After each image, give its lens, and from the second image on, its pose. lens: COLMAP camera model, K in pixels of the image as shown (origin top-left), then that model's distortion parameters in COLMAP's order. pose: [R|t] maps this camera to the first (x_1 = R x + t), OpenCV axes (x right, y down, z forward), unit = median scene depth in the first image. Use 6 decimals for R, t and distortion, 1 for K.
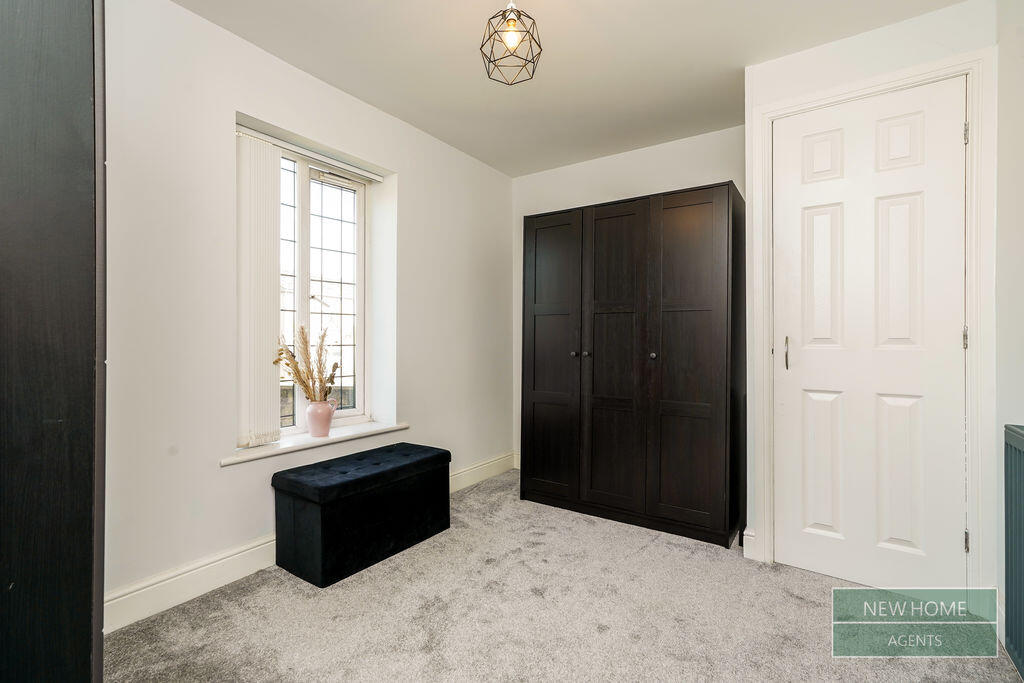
lens RADIAL K [[469.5, 0, 511.2], [0, 469.5, 336.1], [0, 0, 1]] dist [-0.000264, 0.000082]
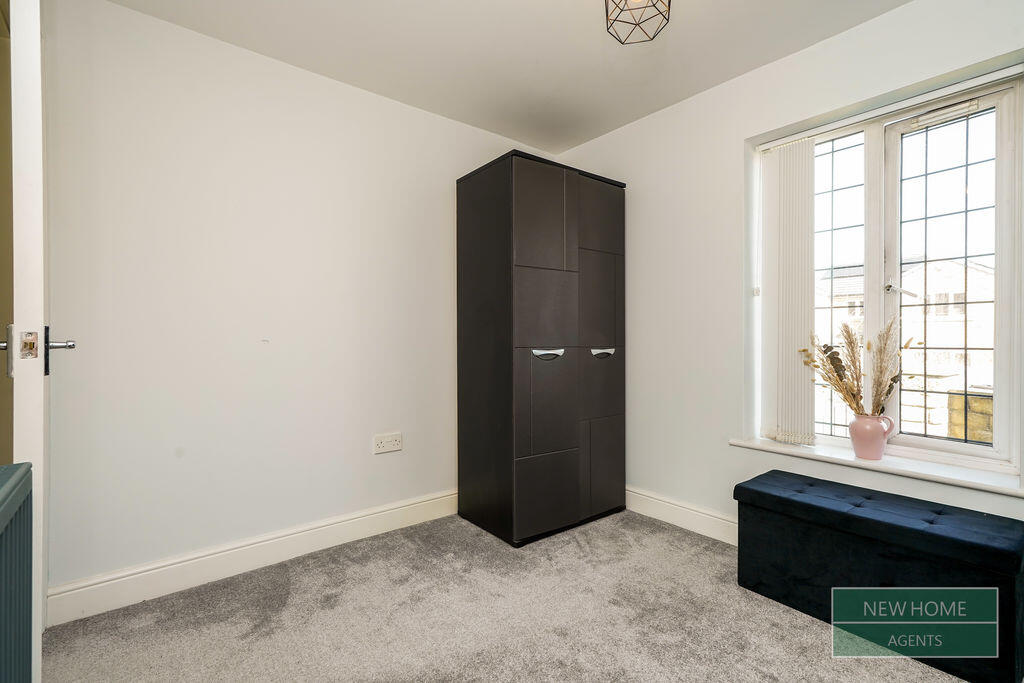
lens RADIAL K [[469.5, 0, 511.4], [0, 469.5, 342.0], [0, 0, 1]] dist [-0.000264, 0.000082]
pose [[-0.275154, 0.007224, -0.961373, 0.518964], [0.001096, 0.999973, 0.007200, 0.005747], [0.961399, 0.000928, -0.275155, 0.599132]]
